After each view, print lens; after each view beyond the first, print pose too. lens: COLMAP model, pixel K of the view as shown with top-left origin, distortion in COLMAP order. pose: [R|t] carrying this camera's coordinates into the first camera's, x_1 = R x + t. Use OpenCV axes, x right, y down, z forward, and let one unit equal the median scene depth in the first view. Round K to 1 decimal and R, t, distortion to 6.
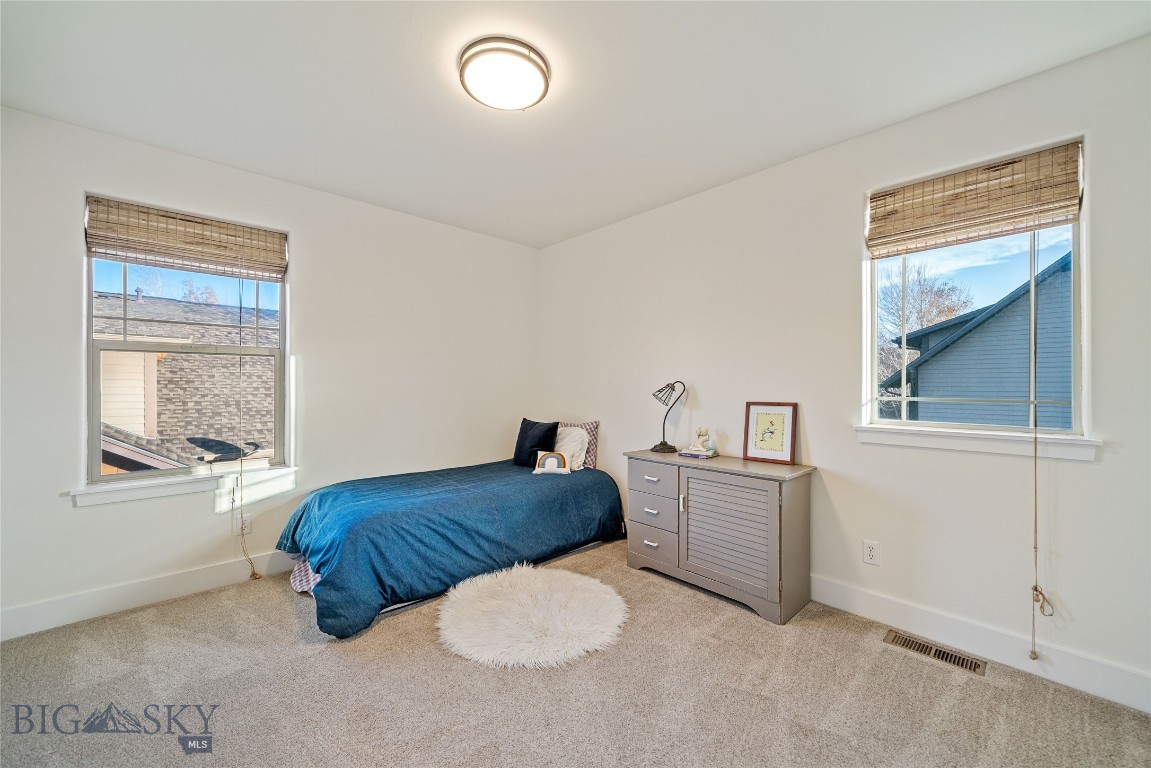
lens RADIAL K [[430.7, 0, 569.1], [0, 430.7, 385.6], [0, 0, 1]] dist [-0.003368, -0.000097]
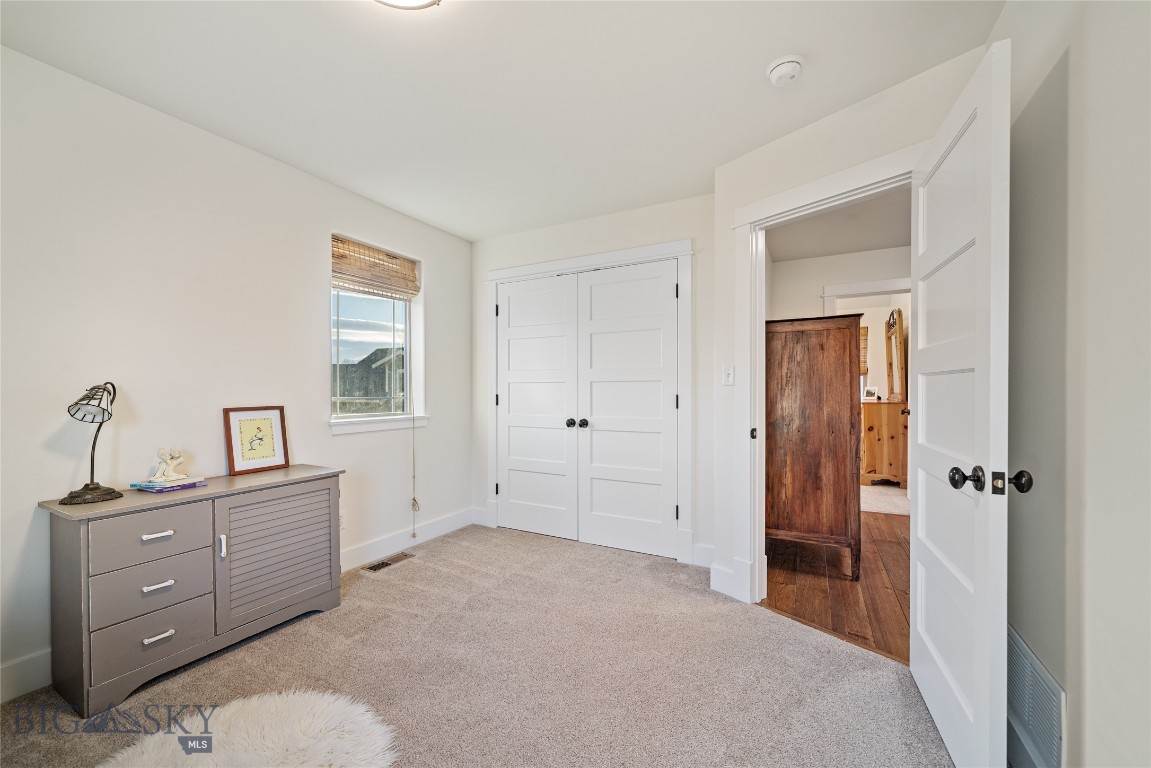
lens RADIAL K [[430.7, 0, 572.3], [0, 430.7, 388.3], [0, 0, 1]] dist [-0.003368, -0.000097]
pose [[-0.282315, -0.003876, 0.959314, -0.645842], [-0.002732, 0.999991, 0.003236, -0.006312], [-0.959318, -0.001707, -0.282323, 0.646233]]
